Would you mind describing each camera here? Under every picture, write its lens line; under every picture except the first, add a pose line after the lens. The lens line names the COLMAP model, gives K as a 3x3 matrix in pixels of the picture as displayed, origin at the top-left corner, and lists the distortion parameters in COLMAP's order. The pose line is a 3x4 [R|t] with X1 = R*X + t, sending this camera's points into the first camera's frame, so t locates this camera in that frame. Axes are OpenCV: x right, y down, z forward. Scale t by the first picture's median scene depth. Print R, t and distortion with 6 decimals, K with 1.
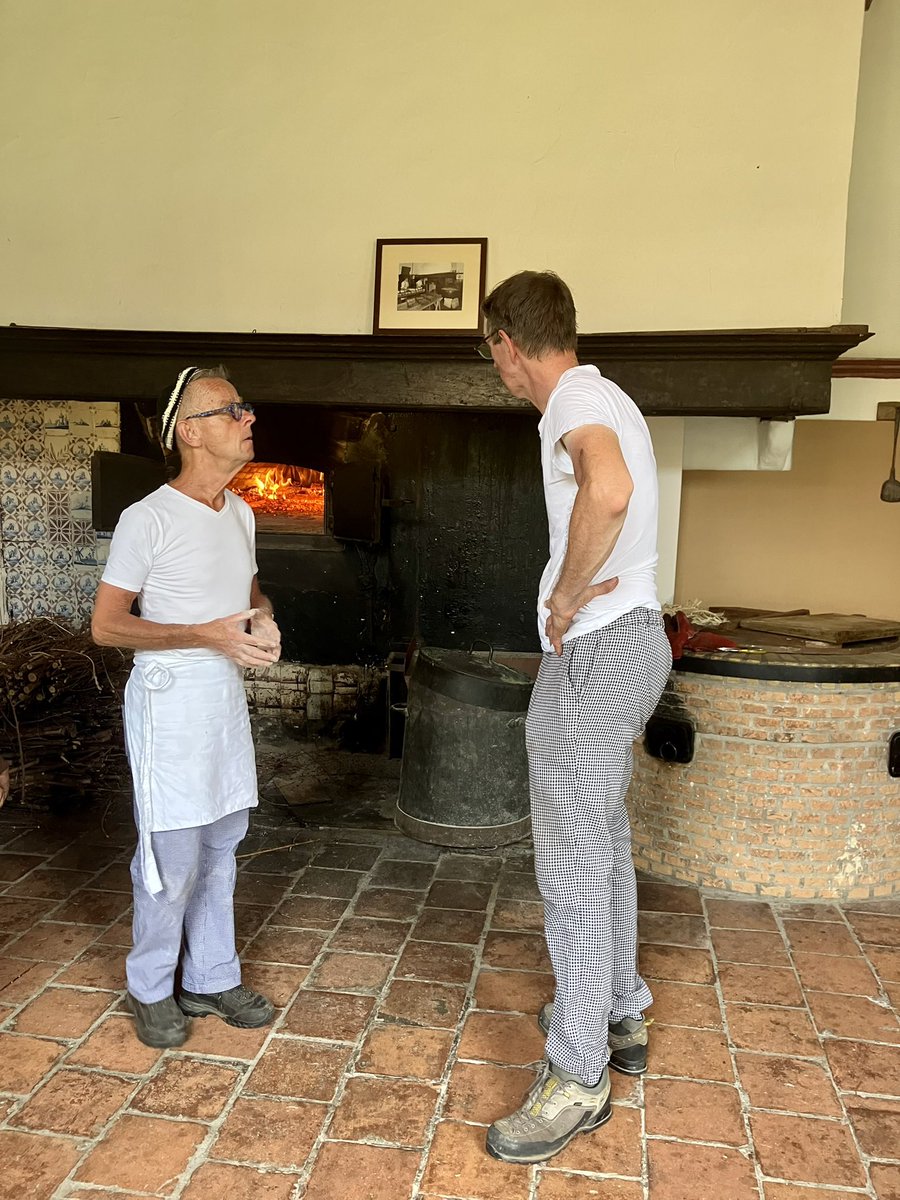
lens RADIAL K [[987.5, 0, 450.1], [0, 987.5, 598.8], [0, 0, 1]] dist [0.032192, -0.006130]
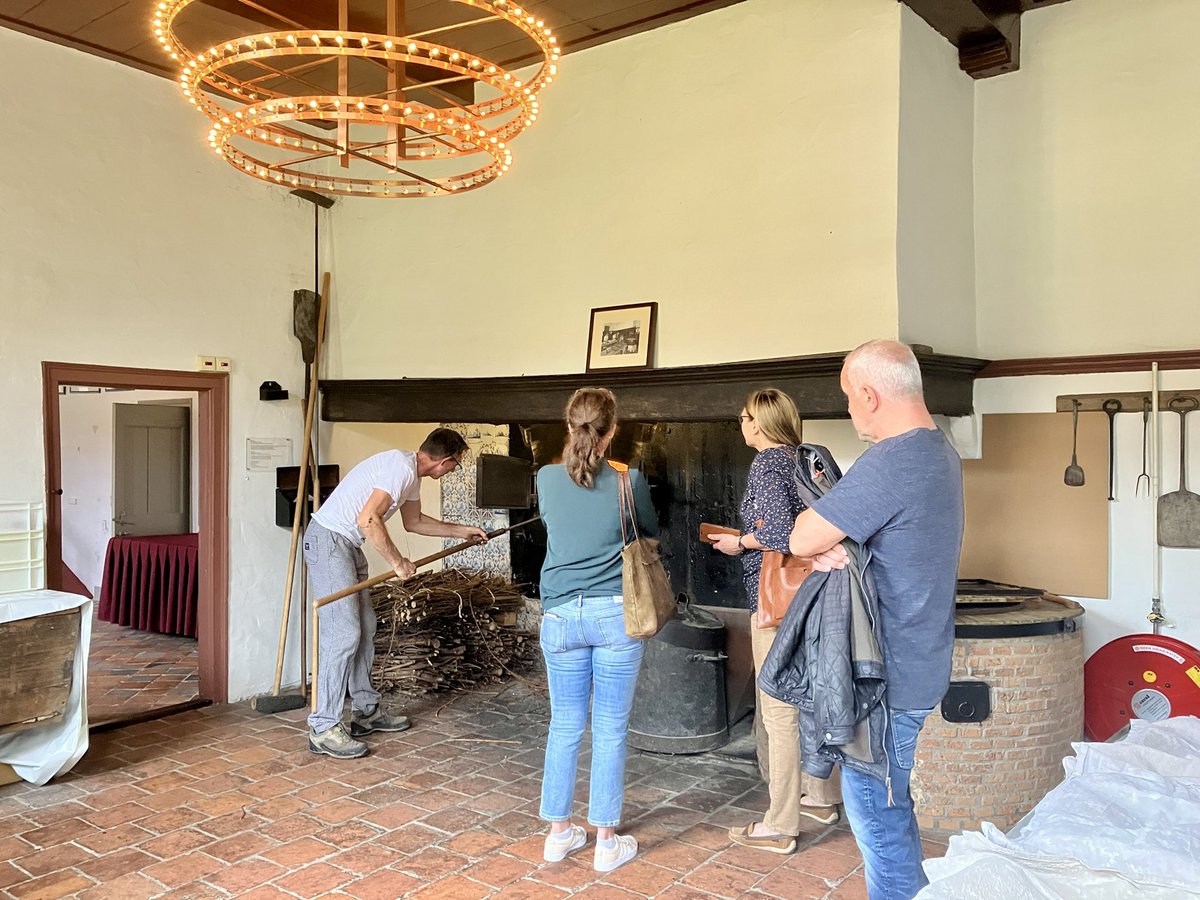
lens RADIAL K [[987.5, 0, 600.5], [0, 987.5, 450.9], [0, 0, 1]] dist [0.032192, -0.006130]
pose [[0.883238, -0.021828, -0.468416, 0.616842], [-0.040531, 0.991624, -0.122633, 0.022830], [0.467170, 0.127299, 0.874956, -0.241609]]
